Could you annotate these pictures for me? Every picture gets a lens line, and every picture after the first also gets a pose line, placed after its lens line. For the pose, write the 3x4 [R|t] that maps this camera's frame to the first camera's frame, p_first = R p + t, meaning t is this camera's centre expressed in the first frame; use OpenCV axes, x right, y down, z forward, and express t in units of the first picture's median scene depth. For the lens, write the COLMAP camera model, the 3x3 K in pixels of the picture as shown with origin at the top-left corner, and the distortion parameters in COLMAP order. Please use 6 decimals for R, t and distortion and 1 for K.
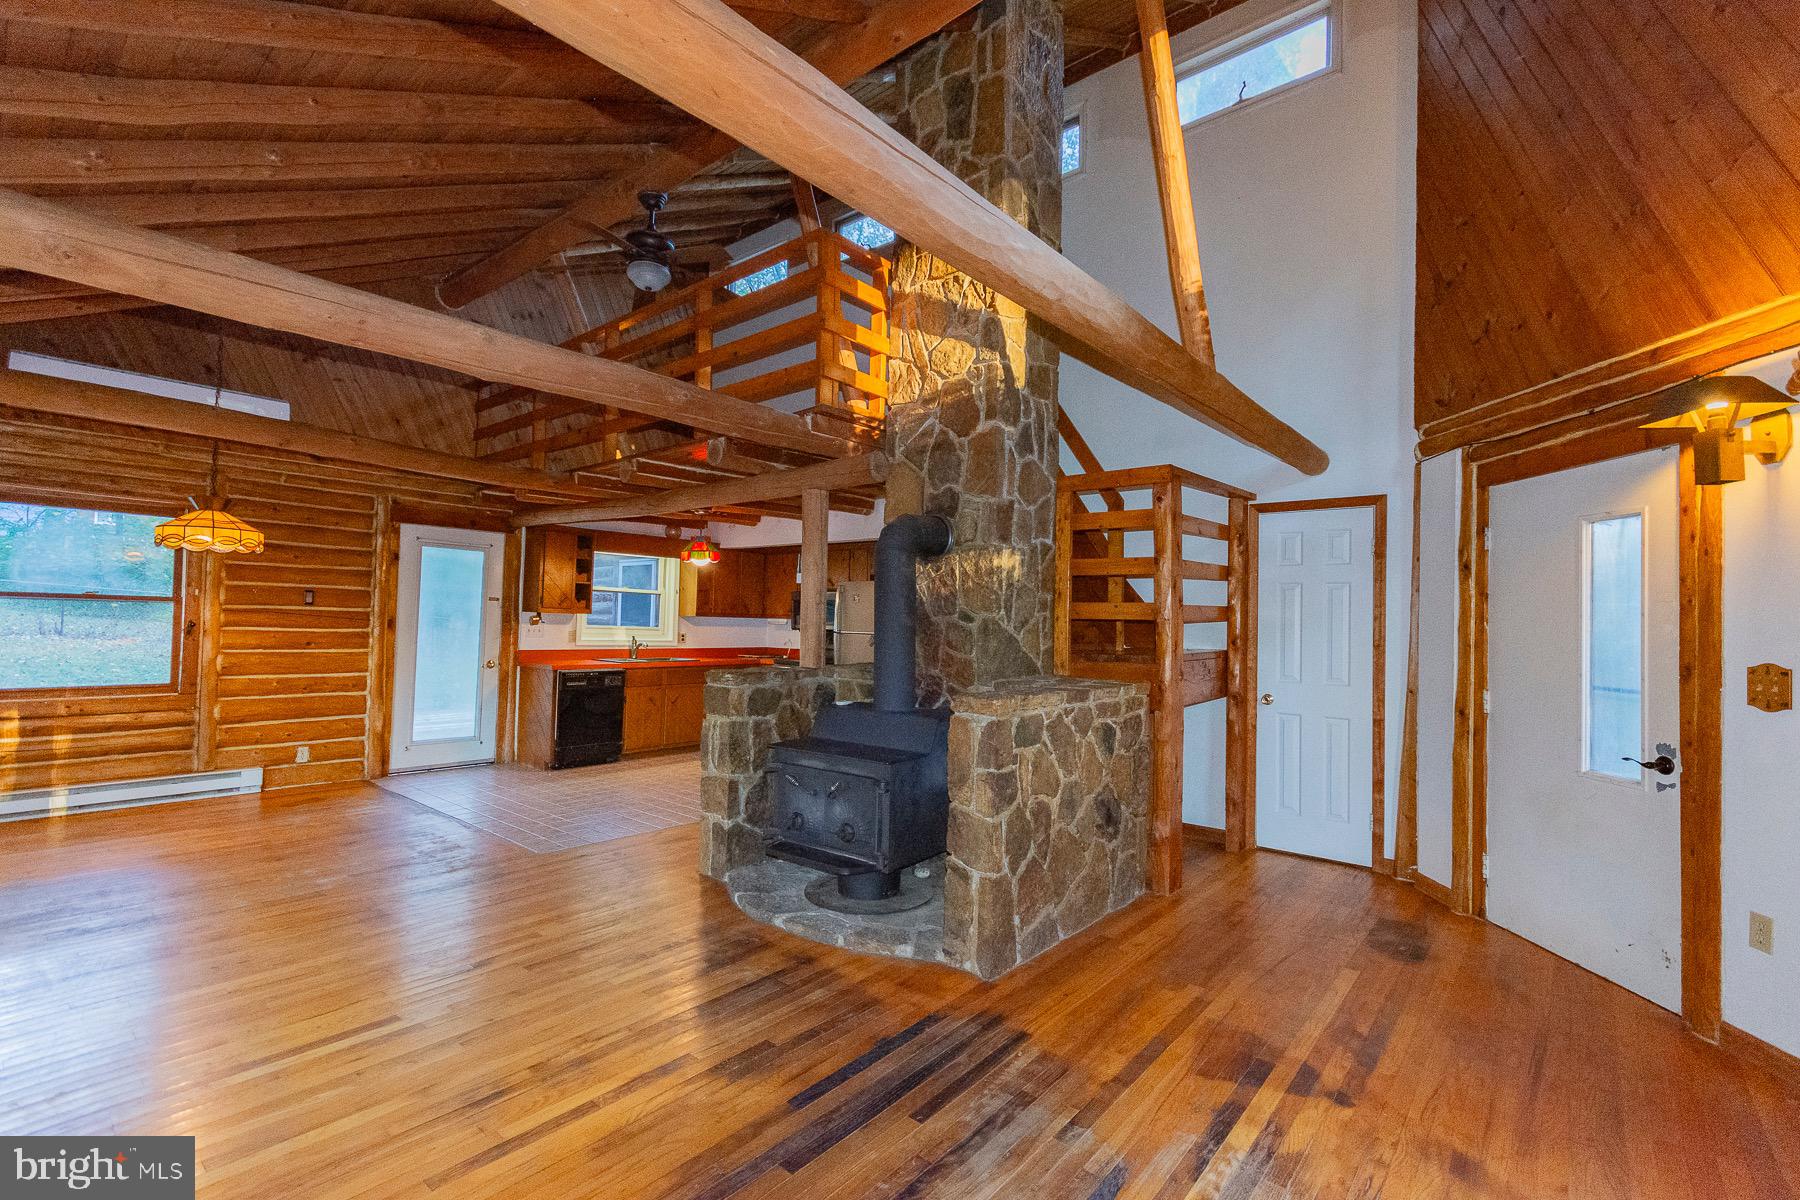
lens RADIAL K [[791.0, 0, 901.6], [0, 791.0, 603.9], [0, 0, 1]] dist [0.004839, -0.000172]
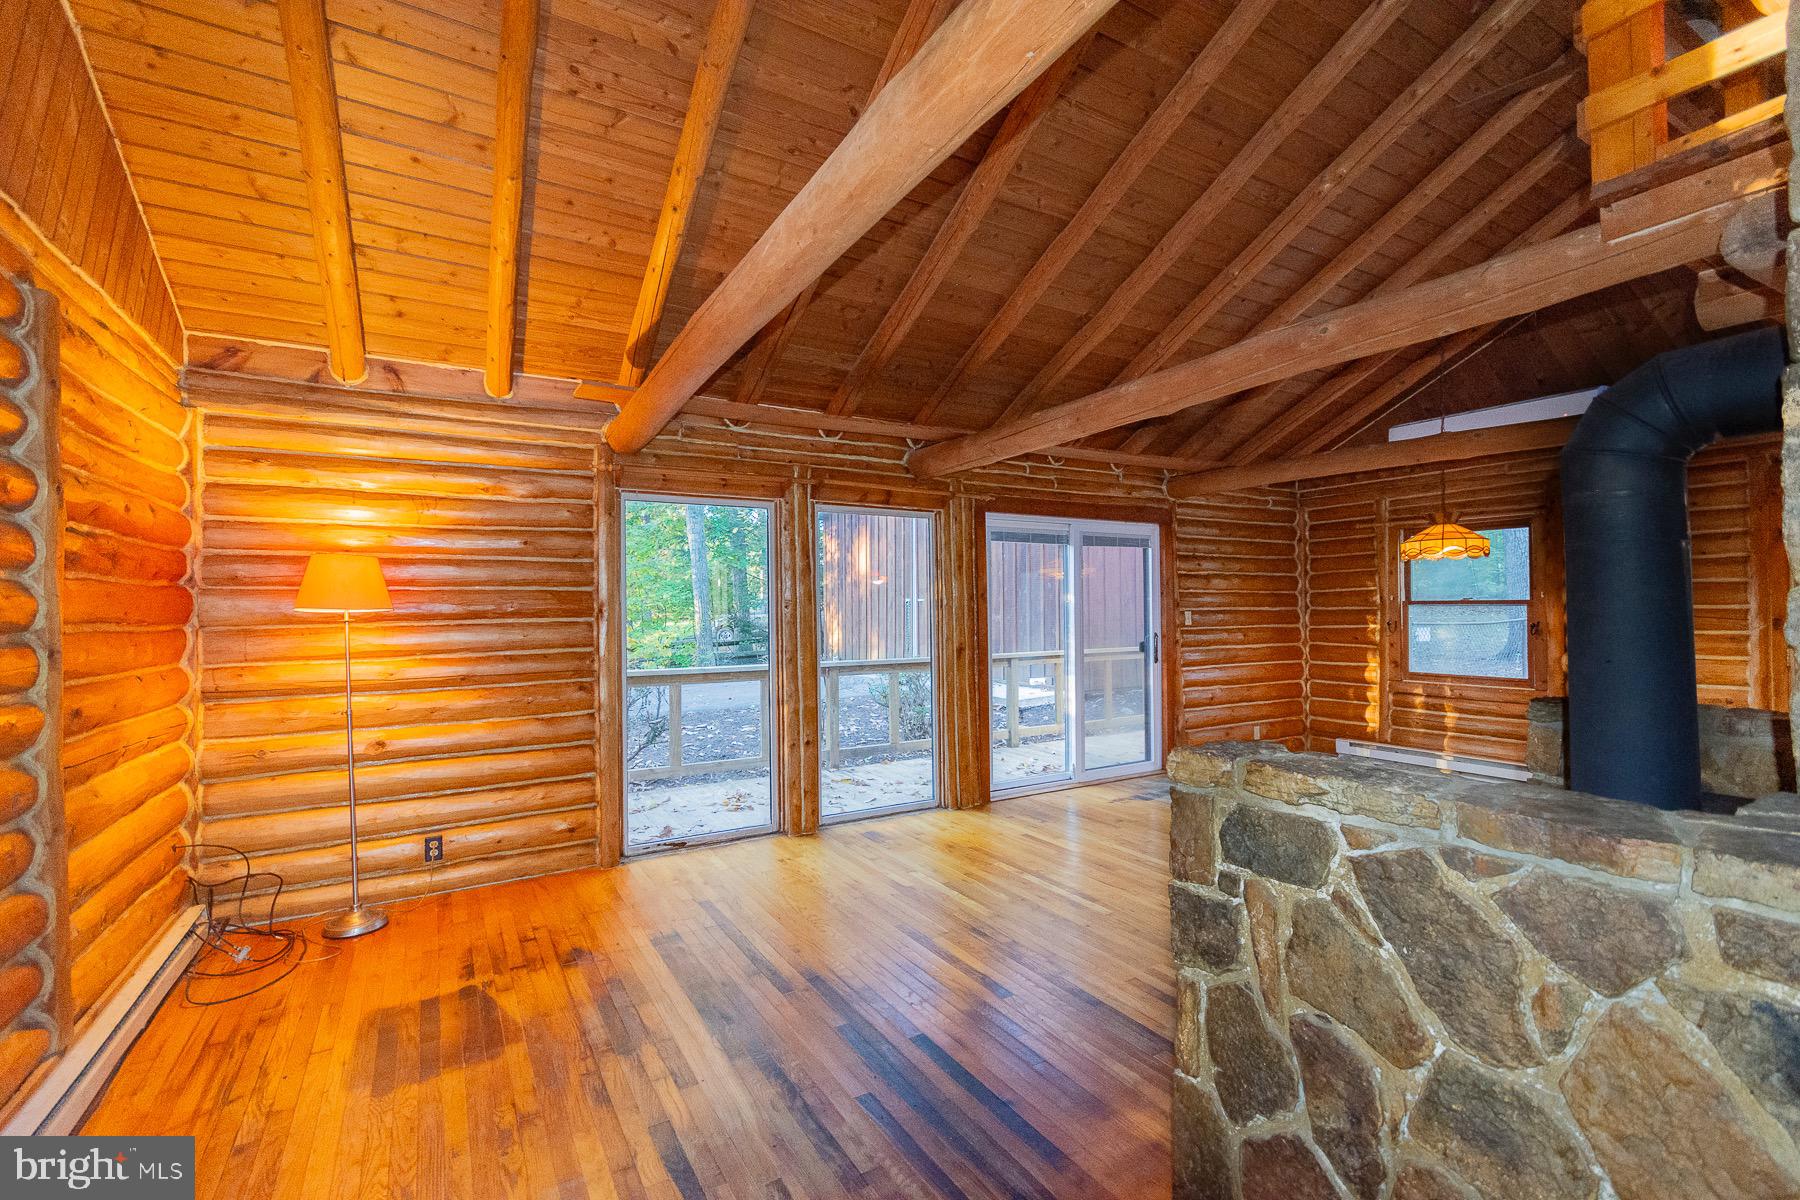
lens RADIAL K [[783.1, 0, 907.4], [0, 783.1, 603.8], [0, 0, 1]] dist [0.008430, 0.000102]
pose [[-0.323252, -0.028709, -0.945877, 0.328327], [0.021703, 0.999052, -0.037740, 0.016239], [0.946064, -0.032728, -0.322323, 0.468013]]
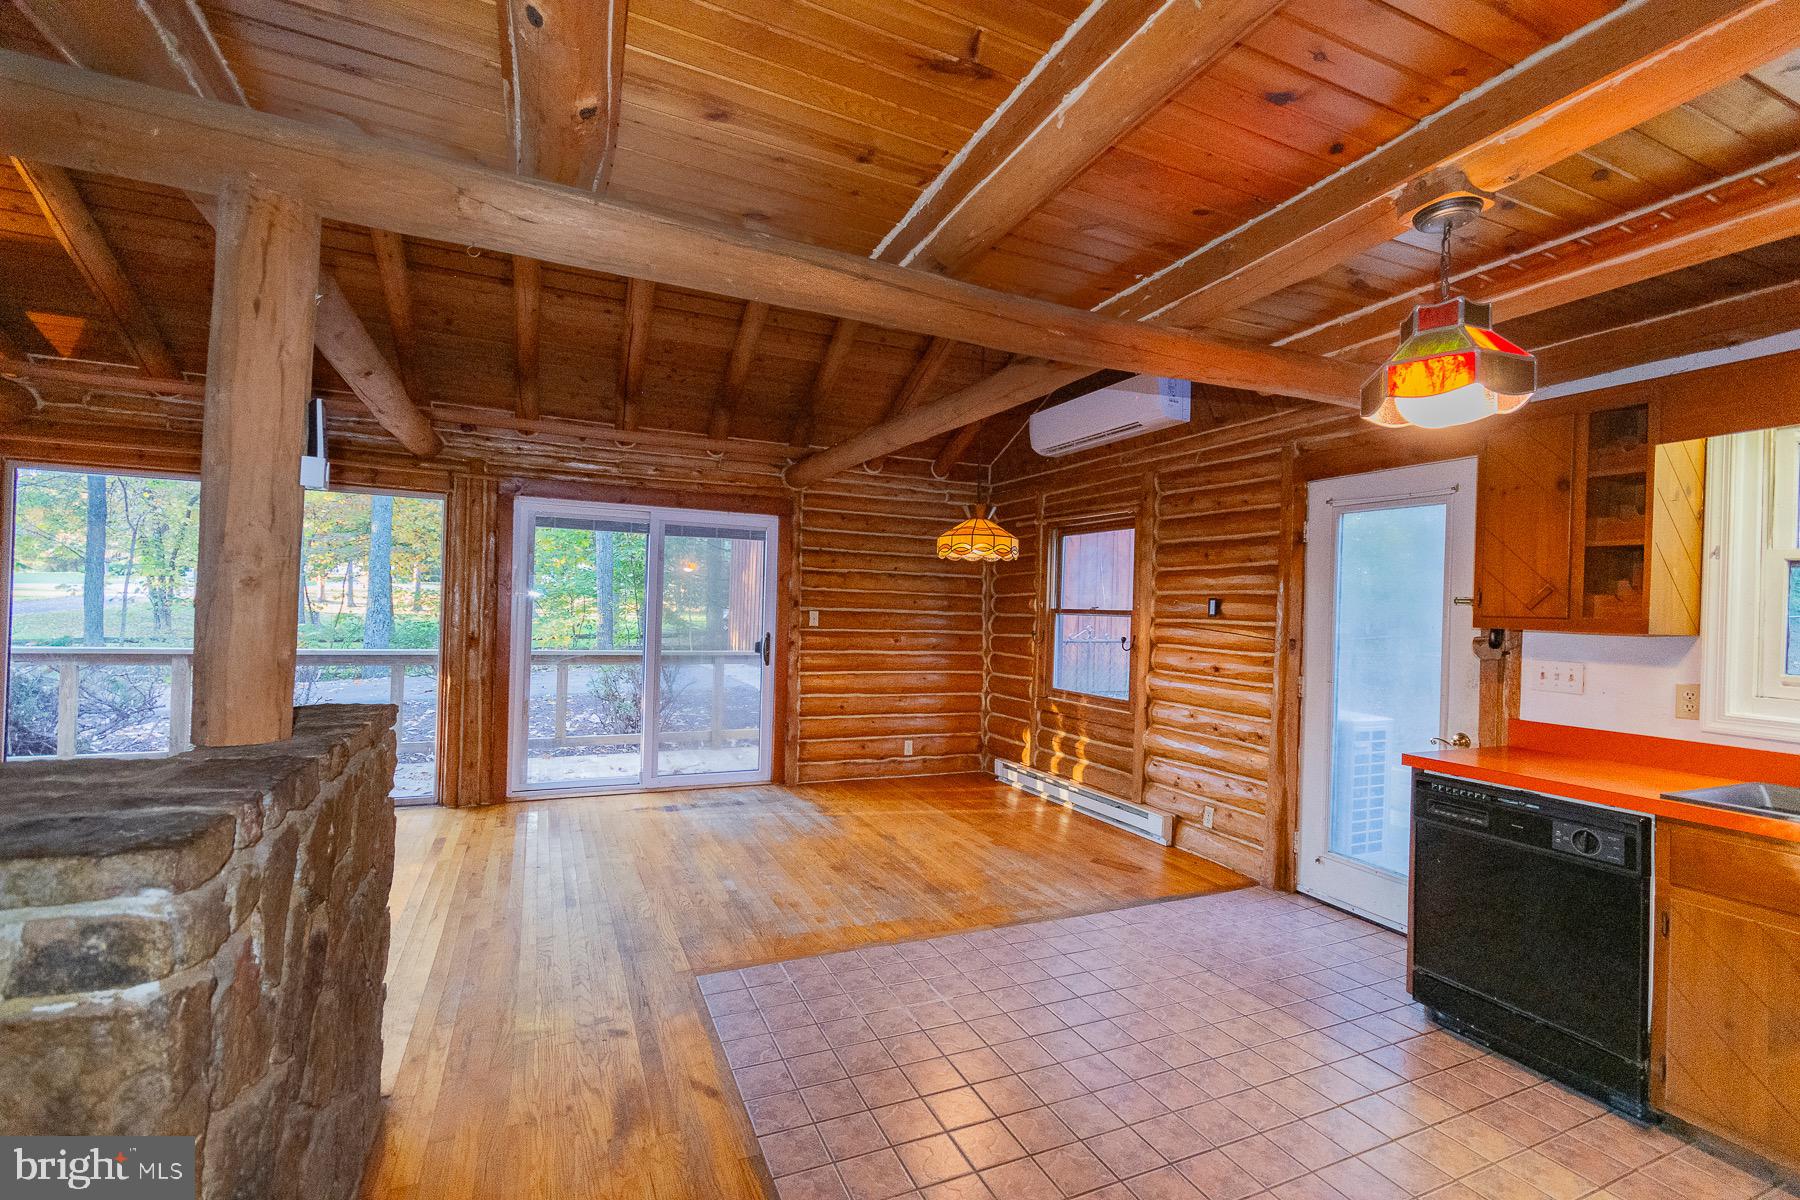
lens RADIAL K [[791.0, 0, 901.6], [0, 791.0, 603.9], [0, 0, 1]] dist [0.004839, -0.000172]
pose [[-0.433199, -0.042972, -0.900273, 0.049672], [-0.018216, 0.999076, -0.038923, 0.021675], [0.901114, -0.000462, -0.433582, 0.999882]]
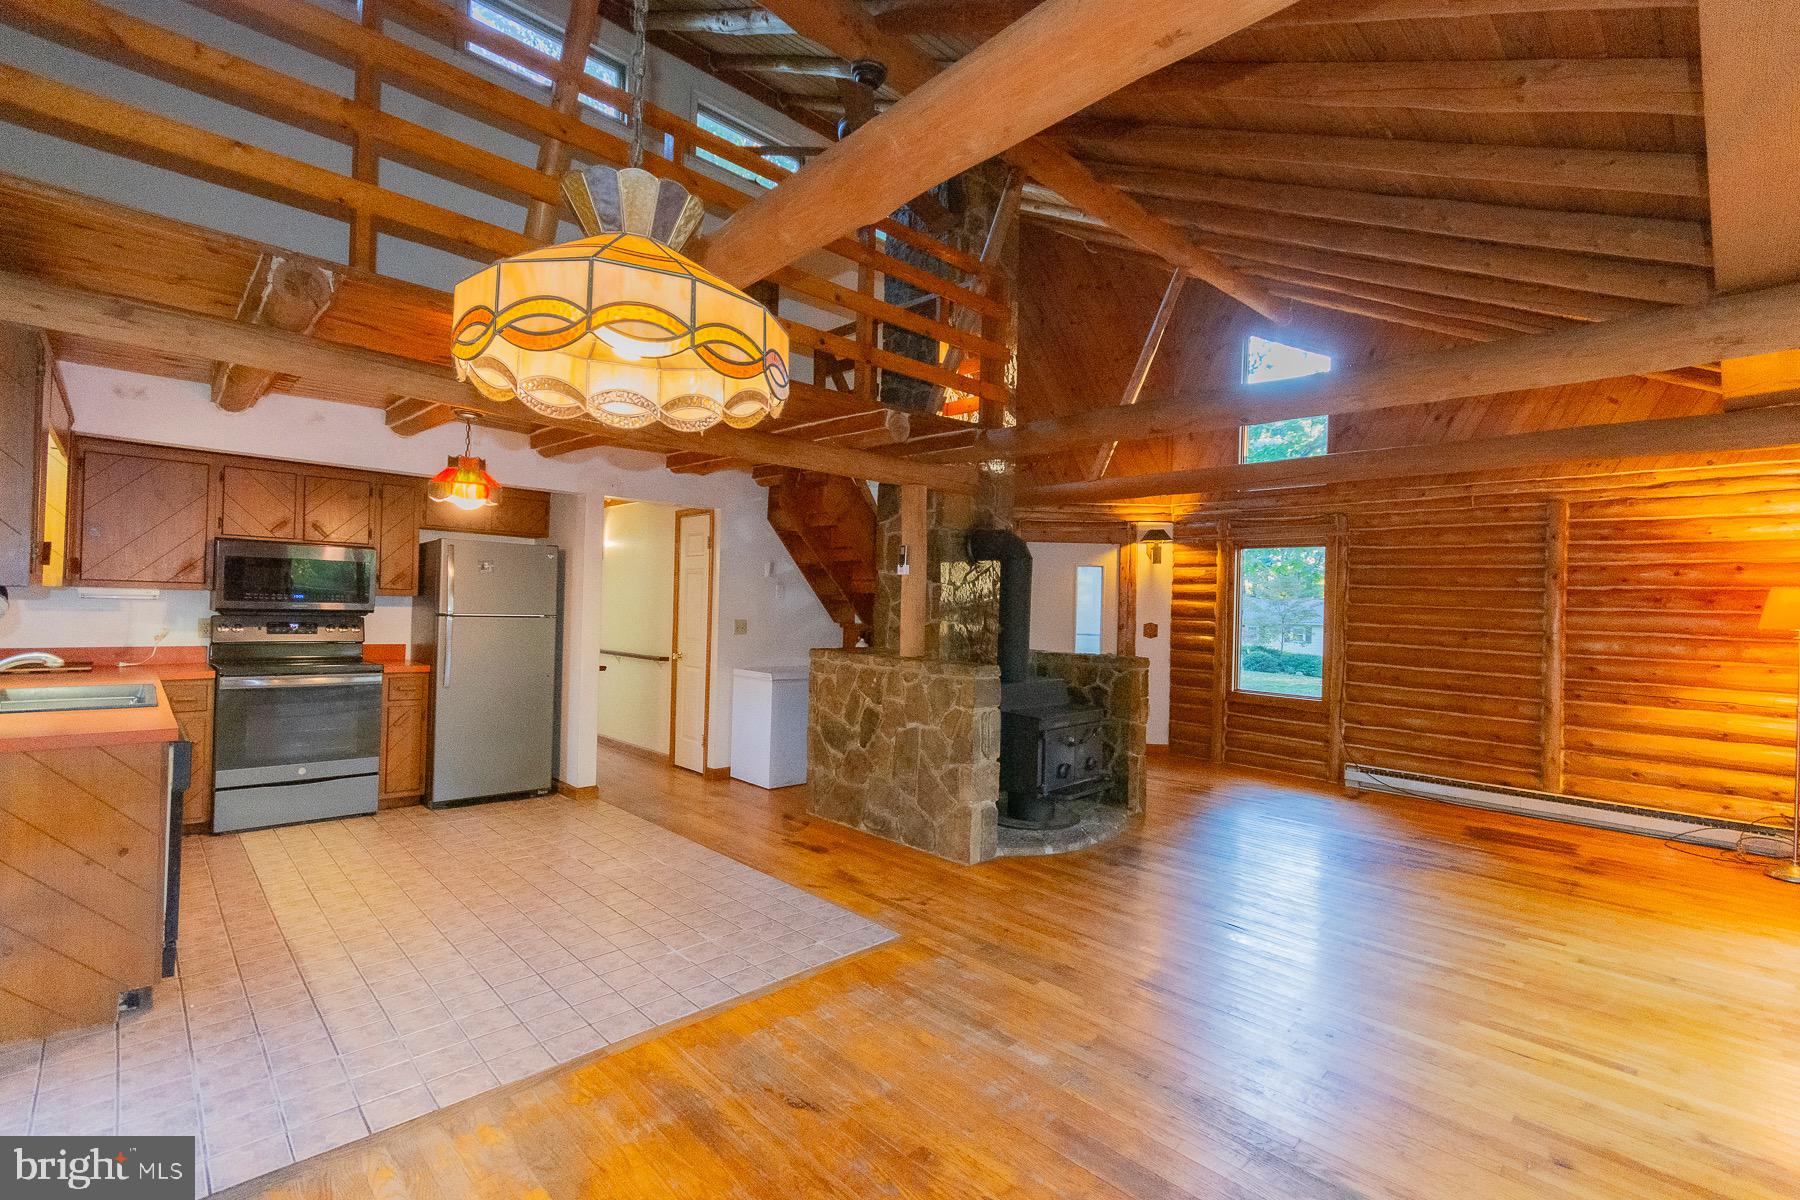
lens RADIAL K [[798.8, 0, 898.6], [0, 798.8, 602.5], [0, 0, 1]] dist [0.011749, 0.000173]
pose [[0.109142, -0.015939, 0.993898, -0.834766], [-0.048352, 0.998603, 0.021324, -0.008427], [-0.992849, -0.050385, 0.108219, 0.652379]]
